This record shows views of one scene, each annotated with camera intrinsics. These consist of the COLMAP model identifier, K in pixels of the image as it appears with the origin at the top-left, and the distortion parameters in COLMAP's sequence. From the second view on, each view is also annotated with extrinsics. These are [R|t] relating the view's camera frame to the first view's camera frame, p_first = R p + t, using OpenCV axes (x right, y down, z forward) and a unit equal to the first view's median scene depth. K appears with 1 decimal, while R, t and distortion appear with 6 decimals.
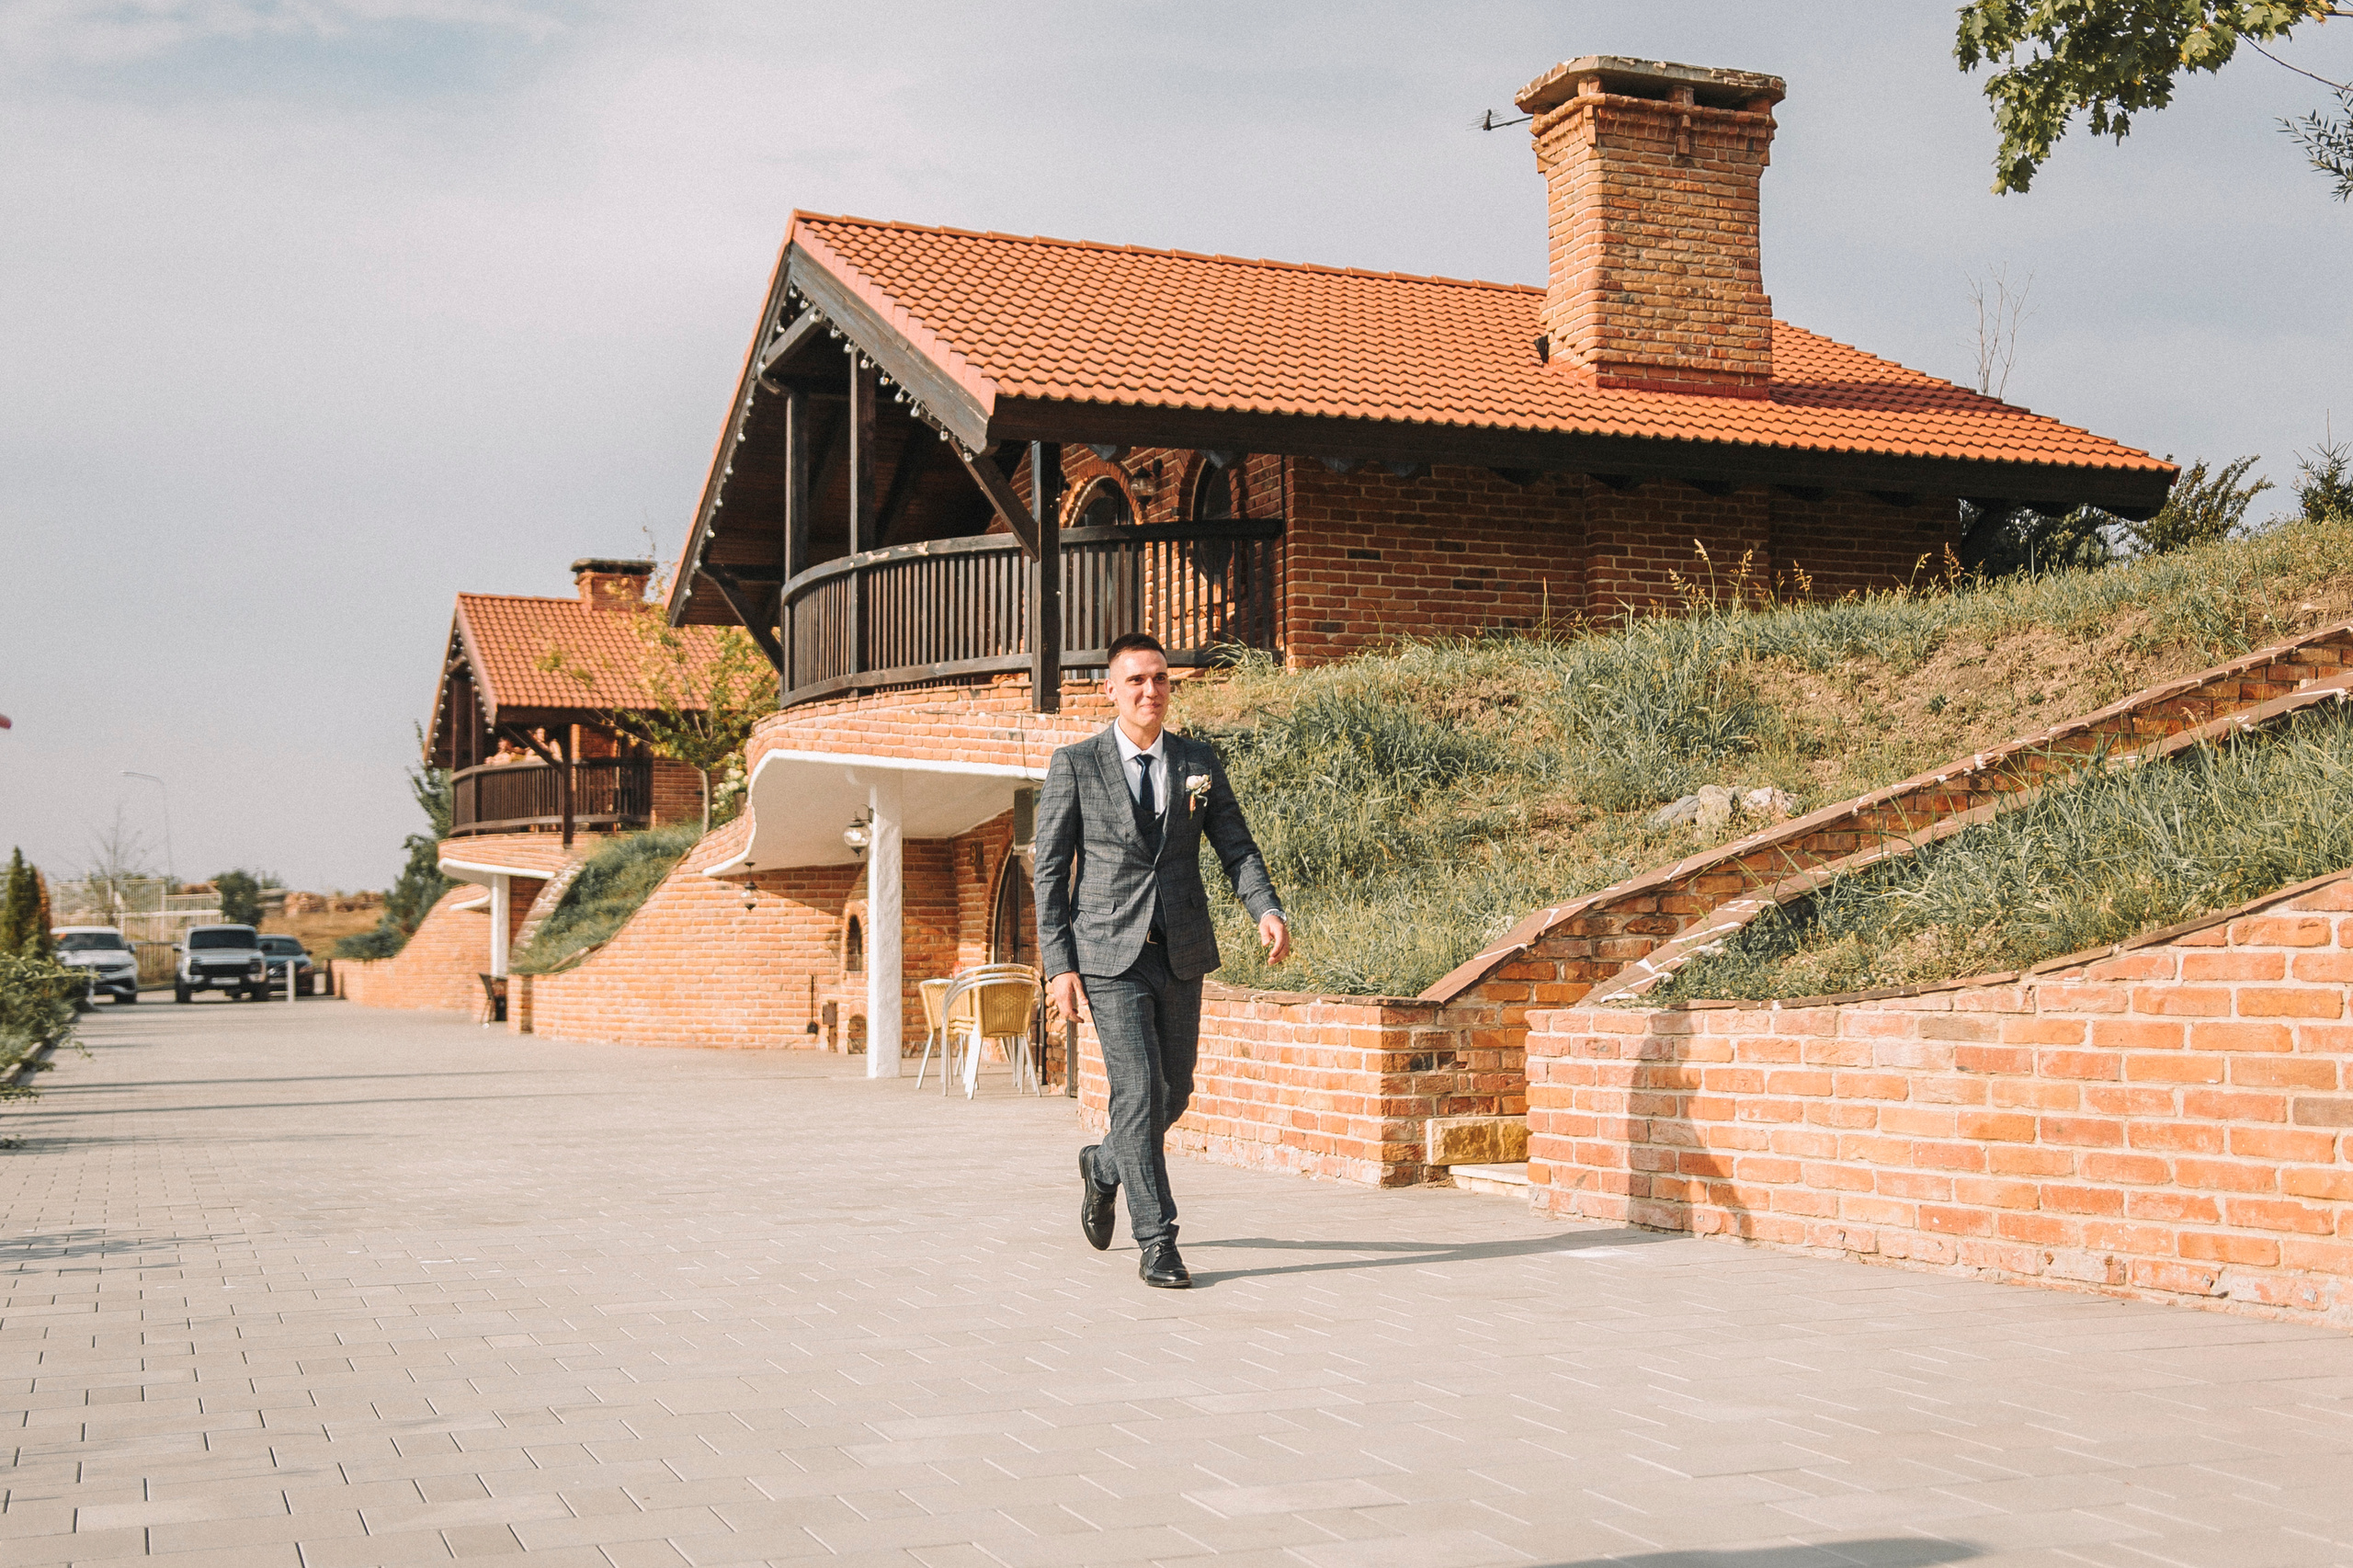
lens RADIAL K [[2692.1, 0, 1176.8], [0, 2692.1, 786.8], [0, 0, 1]] dist [0.024262, 0.000000]
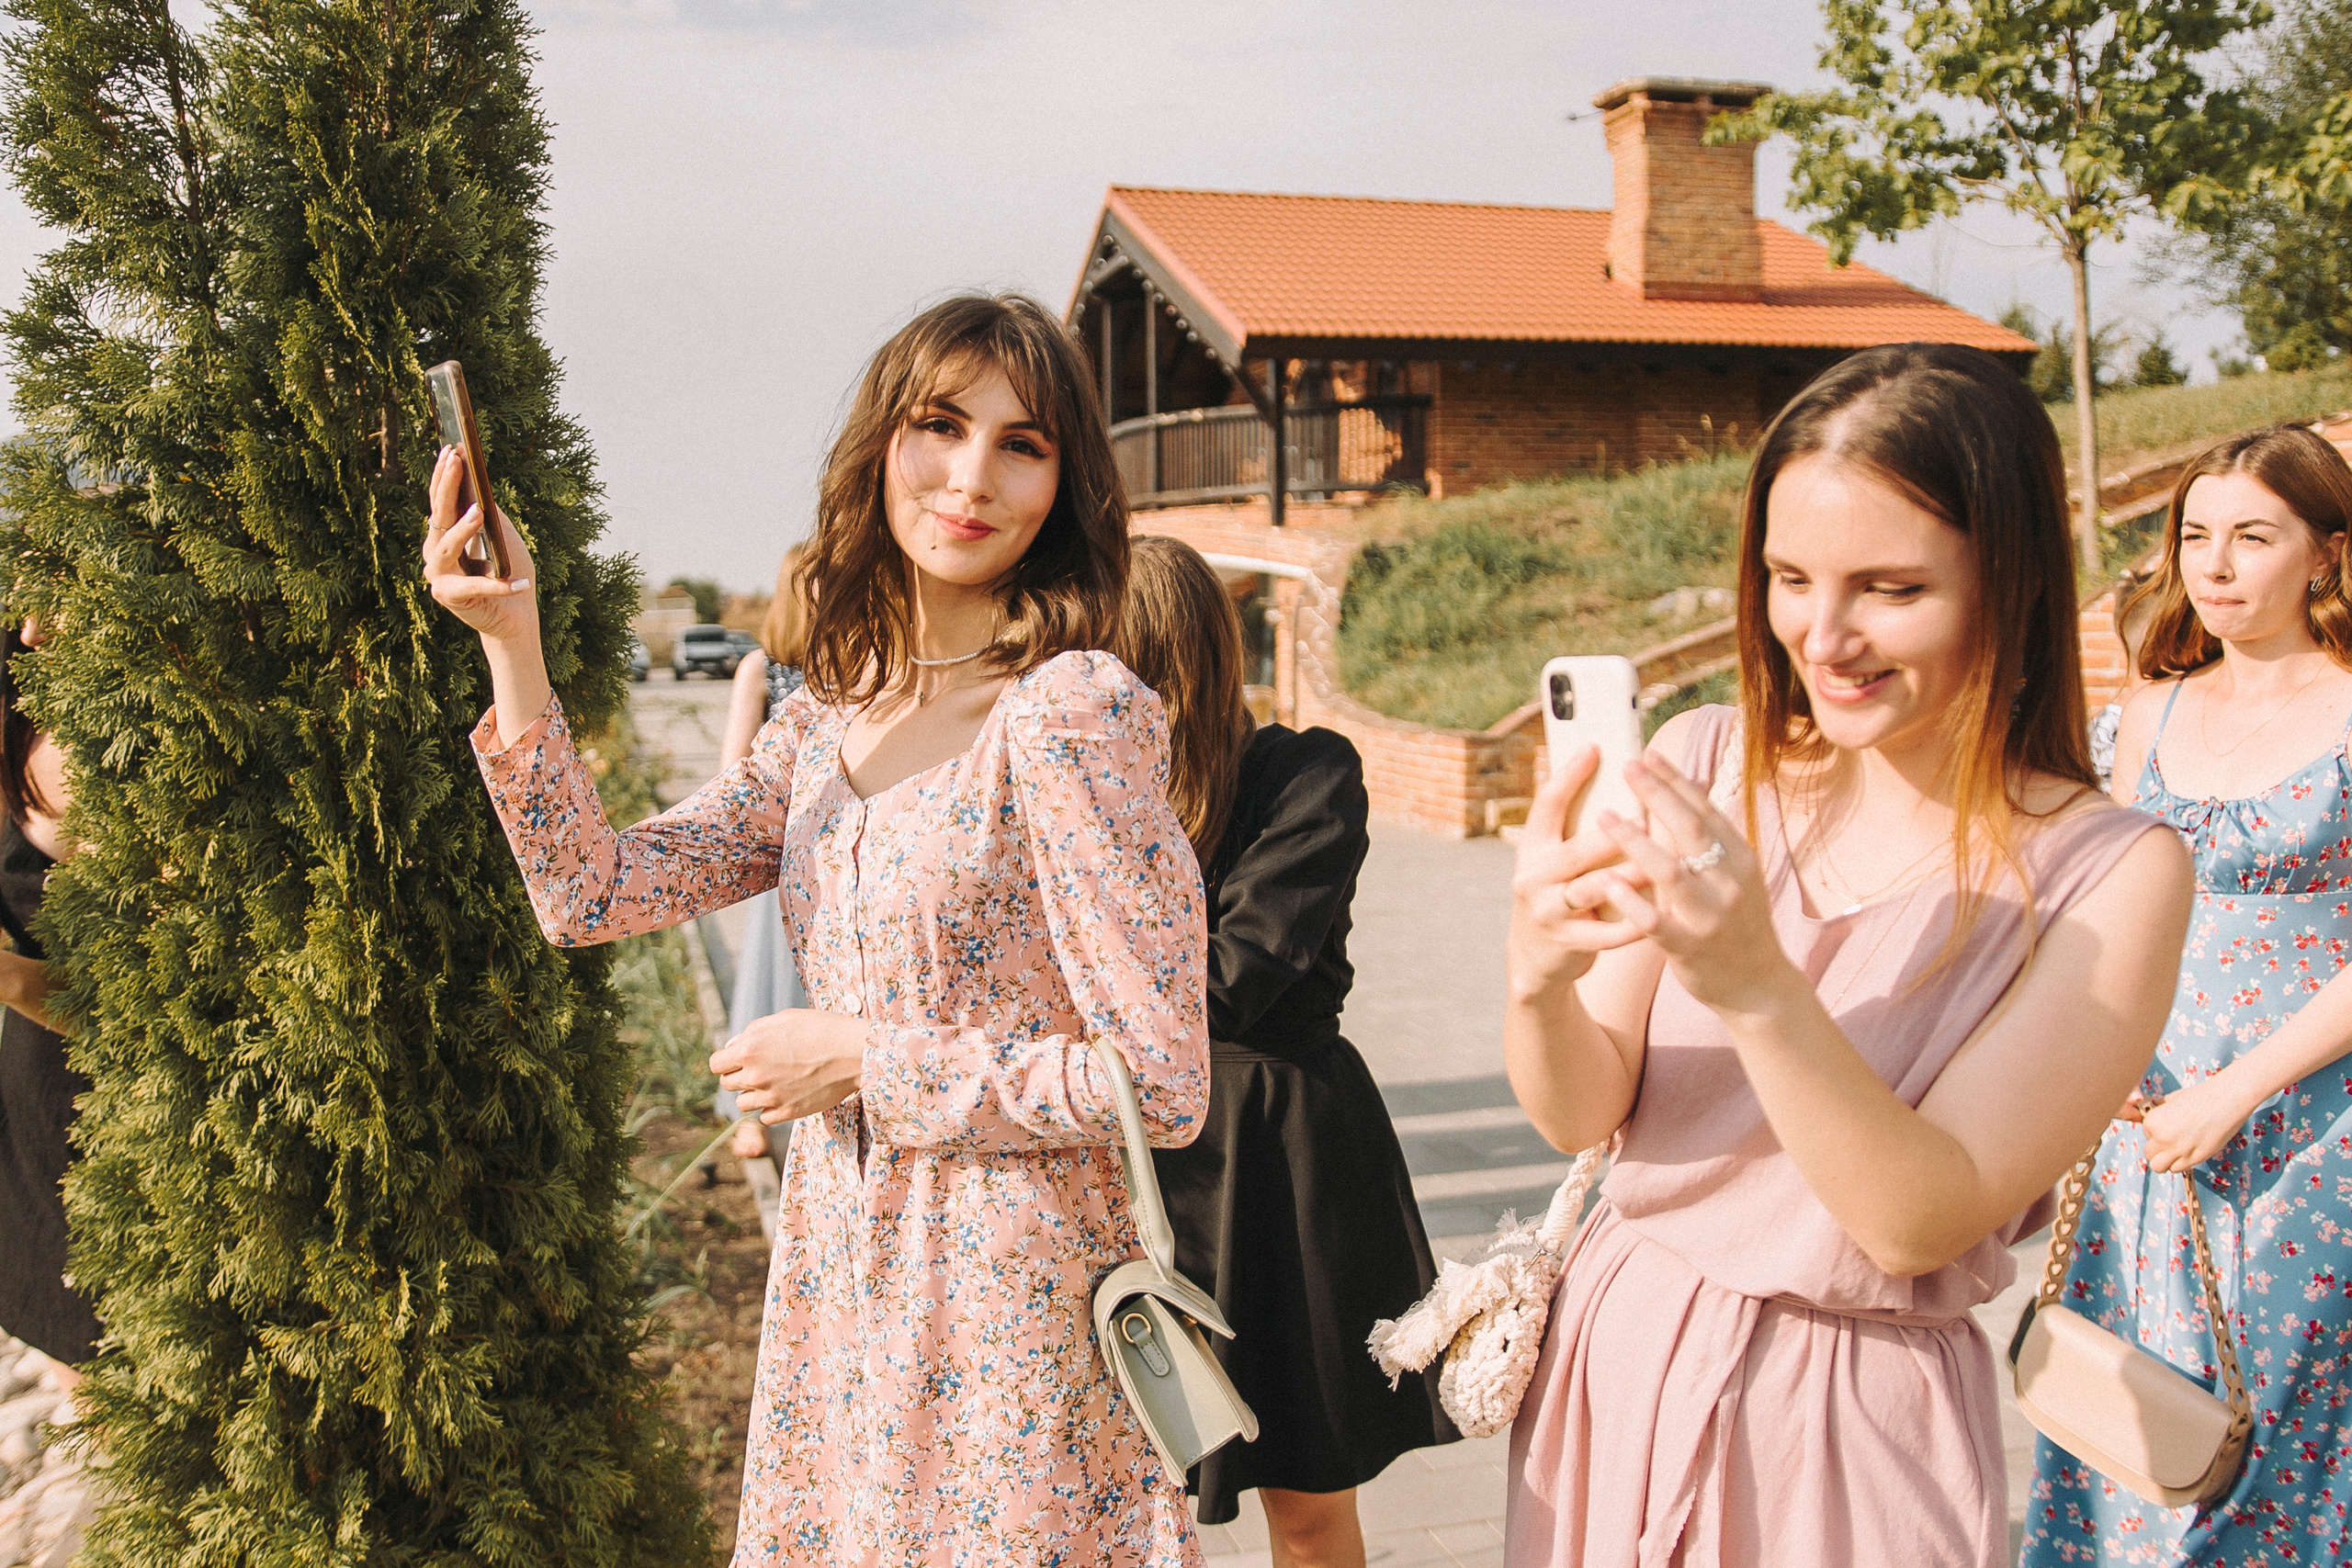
lens RADIAL K [[1963.8, 0, 1174.1], [0, 1963.8, 779.6], [0, 0, 1]] dist [-0.079212, -0.004276]
pose [[0.994812, 0.004073, -0.101648, 0.008052], [0.009253, 0.991434, 0.130279, -0.030920], [0.101308, -0.130544, 0.986253, -0.149860]]
